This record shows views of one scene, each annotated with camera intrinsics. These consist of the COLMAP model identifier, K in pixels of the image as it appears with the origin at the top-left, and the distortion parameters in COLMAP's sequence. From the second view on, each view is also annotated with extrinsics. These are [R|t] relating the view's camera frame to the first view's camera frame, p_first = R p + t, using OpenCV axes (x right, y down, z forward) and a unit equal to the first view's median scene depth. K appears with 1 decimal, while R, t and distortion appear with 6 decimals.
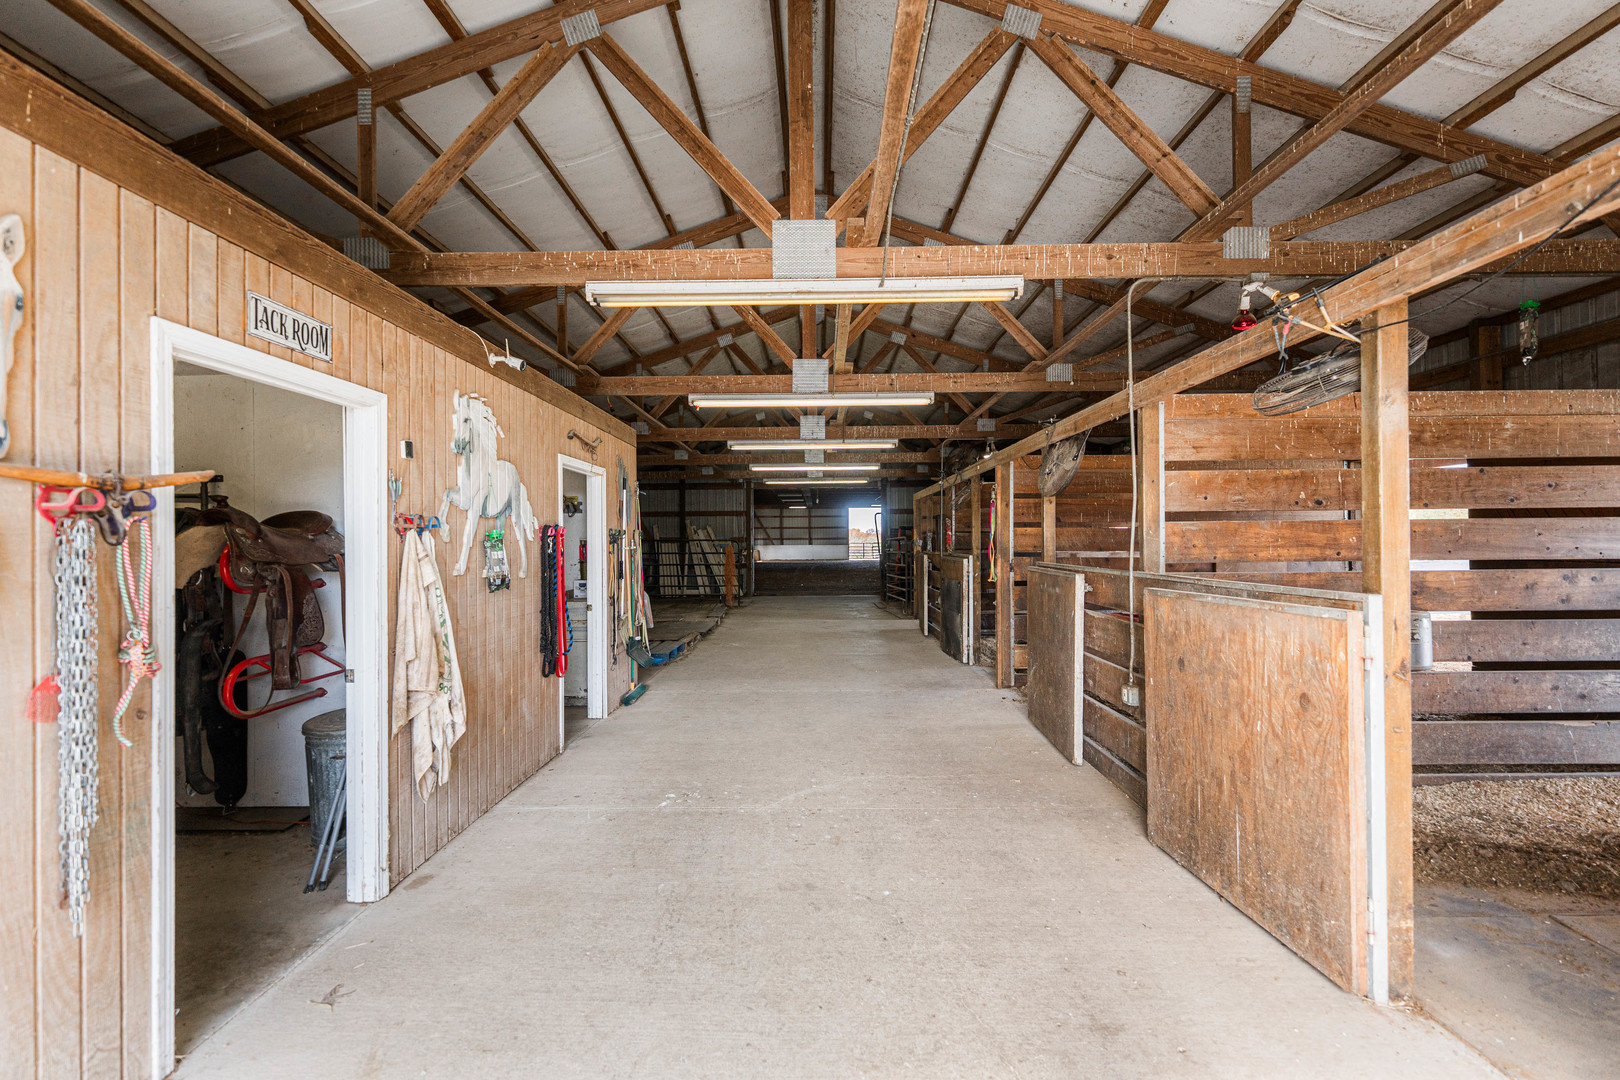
lens RADIAL K [[702.4, 0, 810.0], [0, 702.4, 540.0], [0, 0, 1]] dist [0.000213, -0.000029]
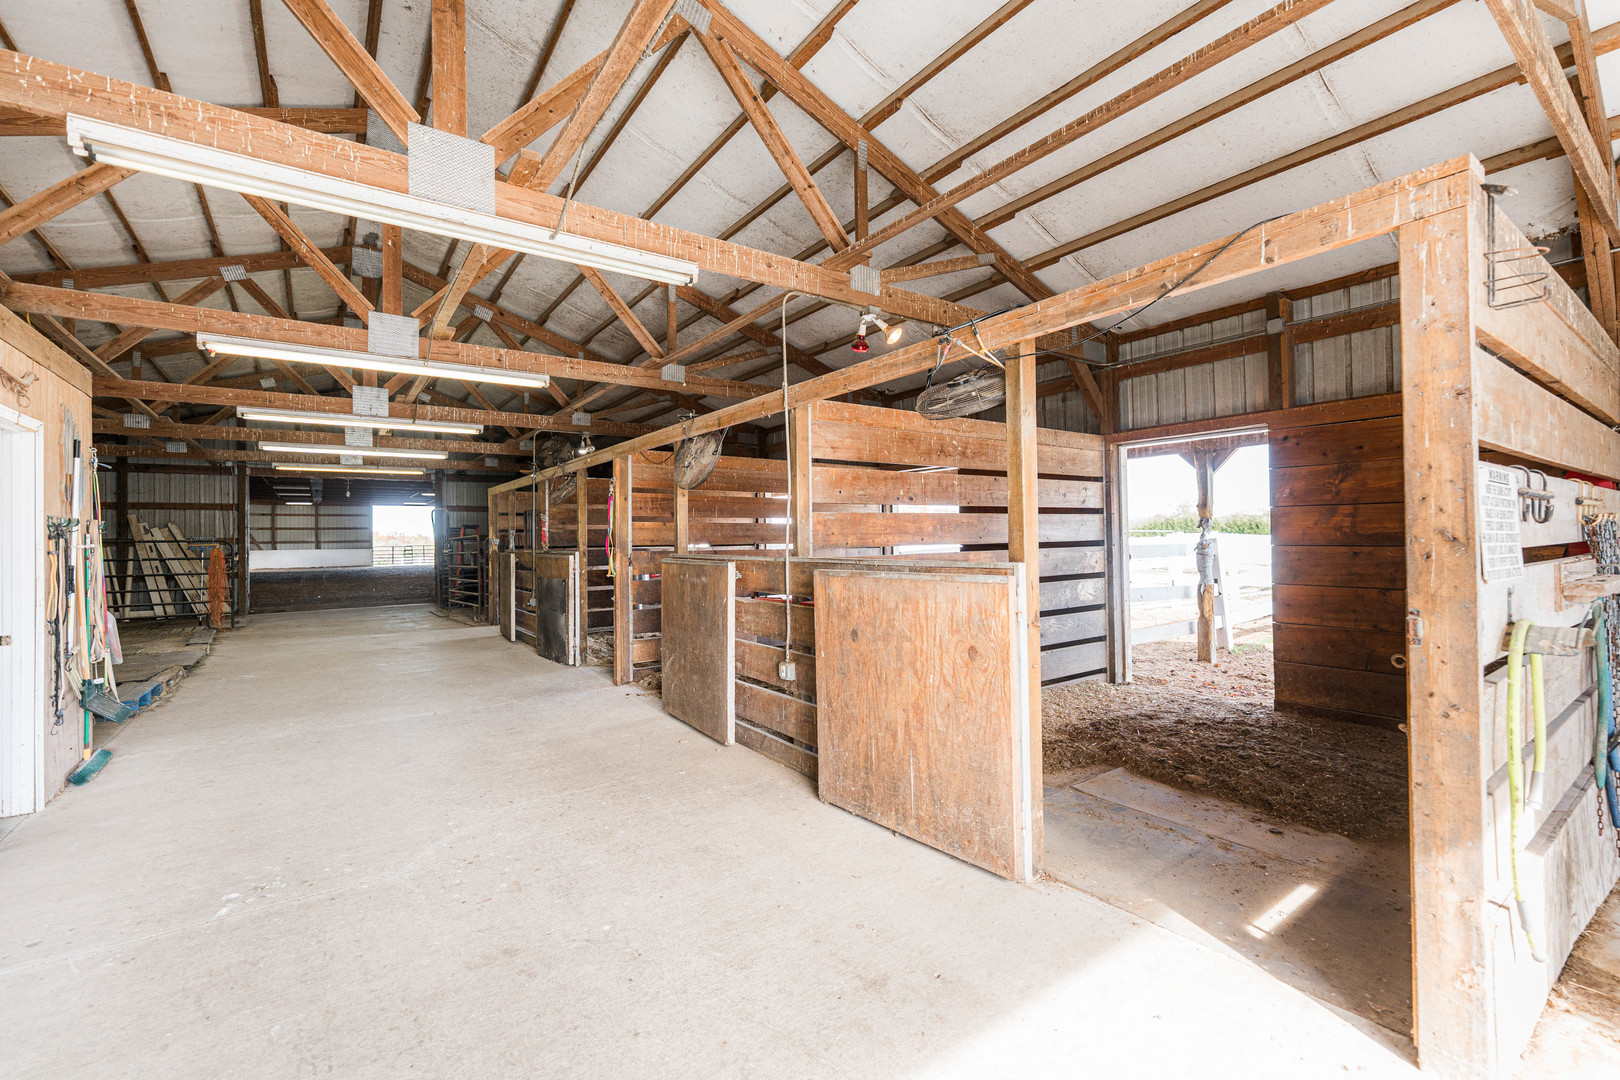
lens RADIAL K [[686.5, 0, 806.3], [0, 686.5, 531.2], [0, 0, 1]] dist [0.001666, -0.000640]
pose [[0.809466, 0.001526, 0.587165, -0.139369], [0.007921, 0.999877, -0.013519, 0.018811], [-0.587113, 0.015594, 0.809355, 0.116787]]
